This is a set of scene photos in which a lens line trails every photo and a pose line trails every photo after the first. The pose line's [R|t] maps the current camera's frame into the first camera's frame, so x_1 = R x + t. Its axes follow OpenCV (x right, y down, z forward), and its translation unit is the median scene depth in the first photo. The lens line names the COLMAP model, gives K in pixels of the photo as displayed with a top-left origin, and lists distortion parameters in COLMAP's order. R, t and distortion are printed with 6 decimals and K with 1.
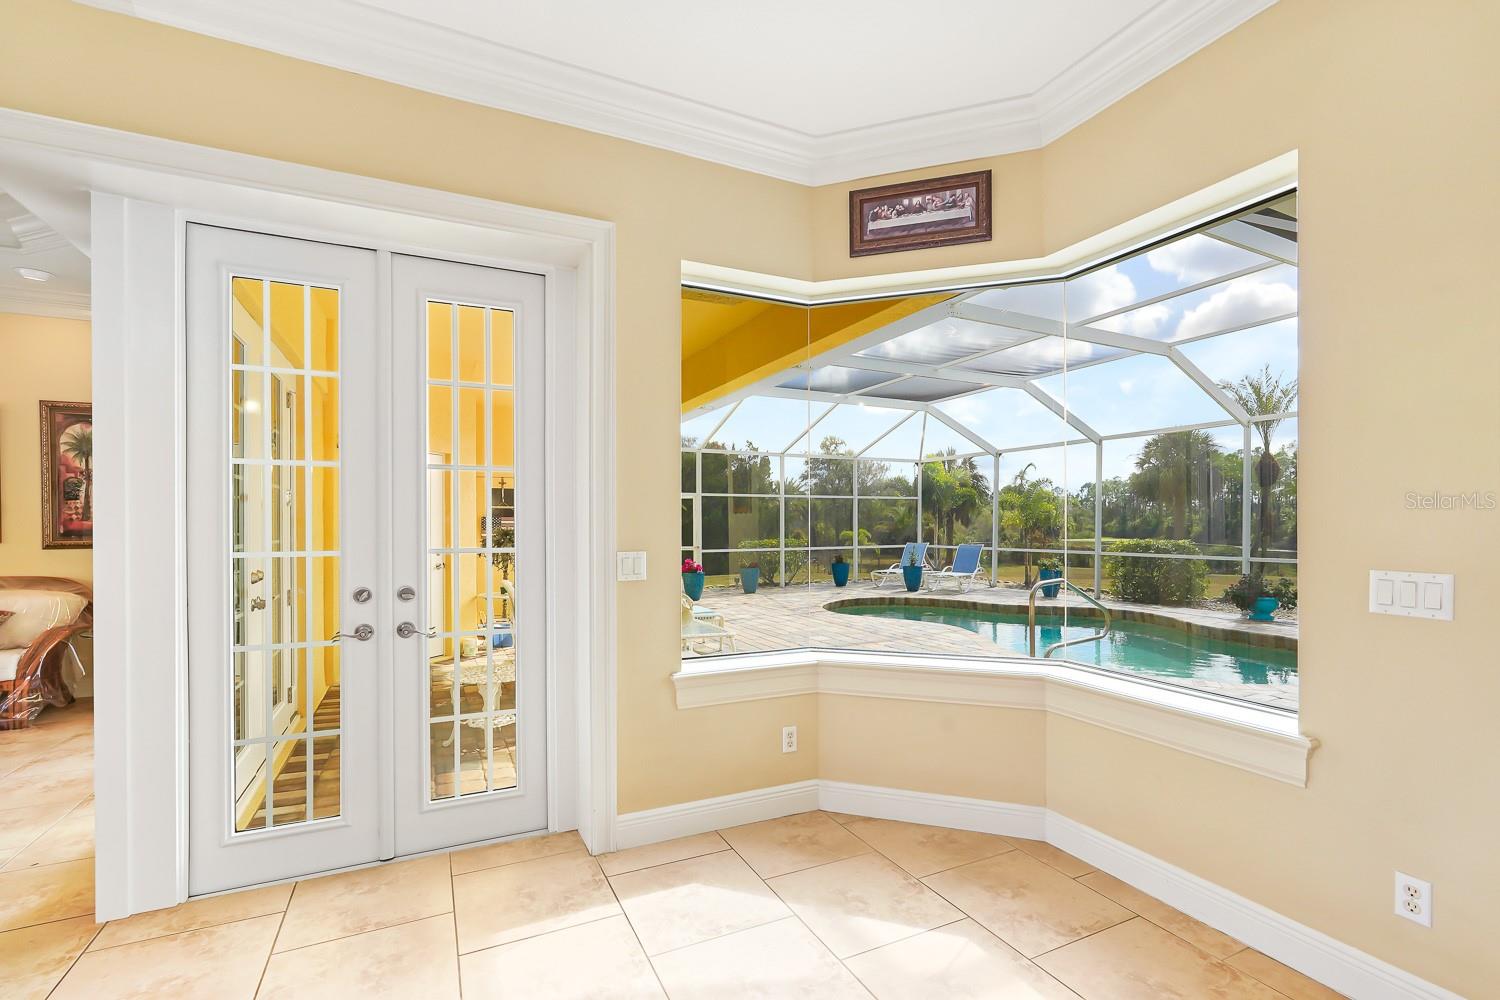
lens RADIAL K [[681.0, 0, 775.3], [0, 681.0, 479.9], [0, 0, 1]] dist [-0.051544, -0.000549]
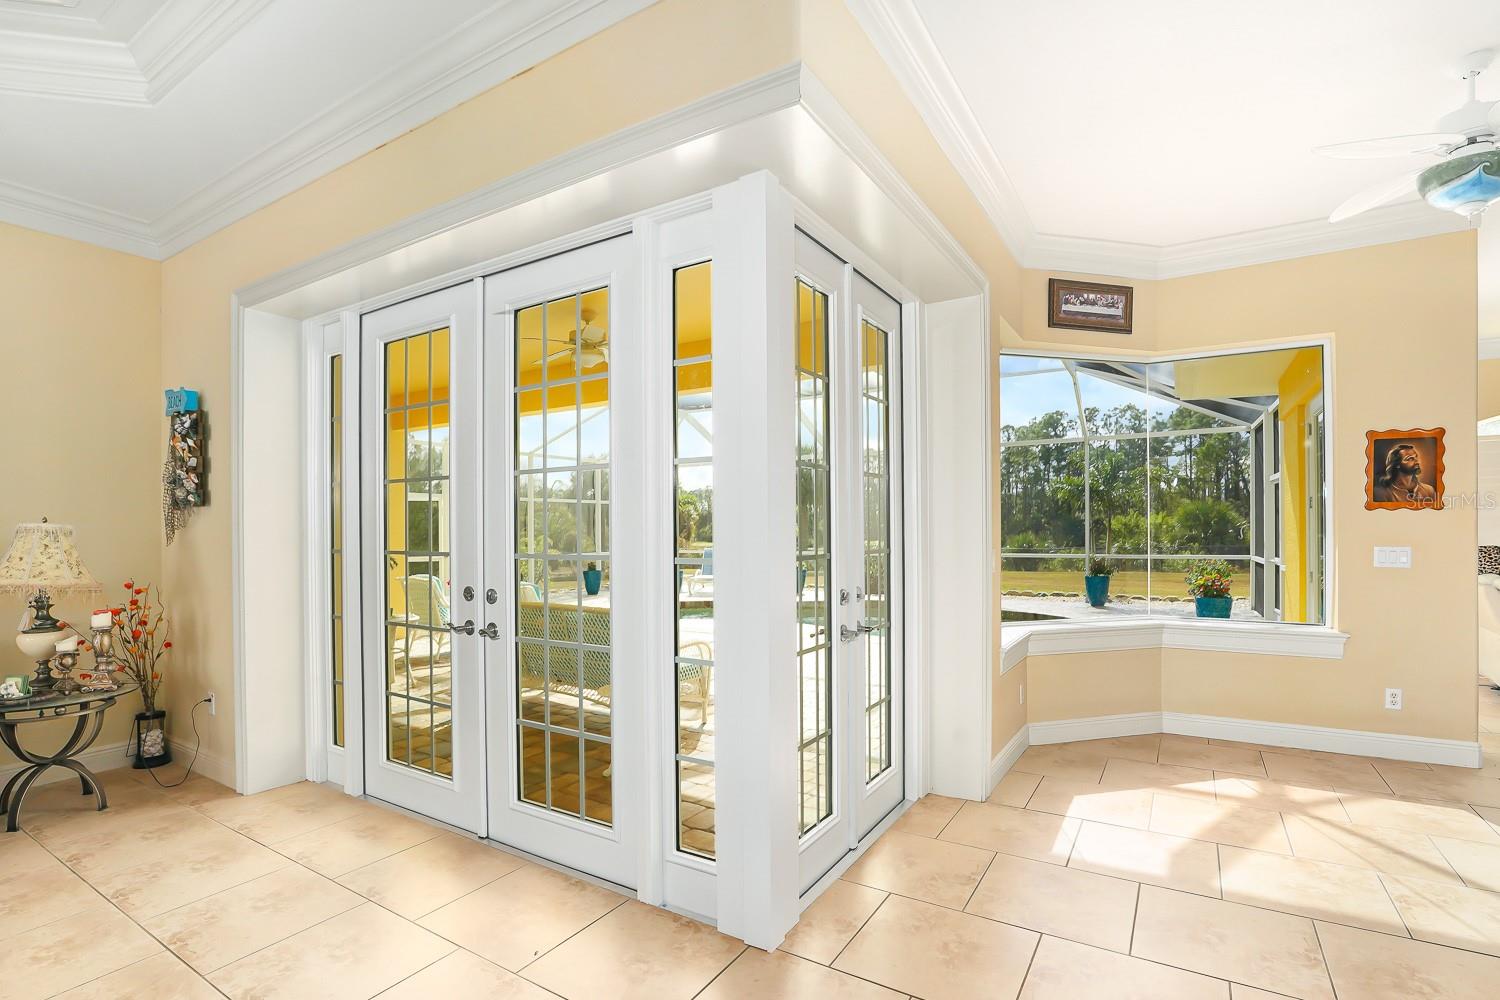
lens RADIAL K [[681.0, 0, 775.3], [0, 681.0, 479.9], [0, 0, 1]] dist [-0.051544, -0.000549]
pose [[0.849004, 0.037596, 0.527047, -1.104885], [-0.031371, 0.999292, -0.020747, 0.019946], [-0.527454, 0.001080, 0.849583, 0.159394]]
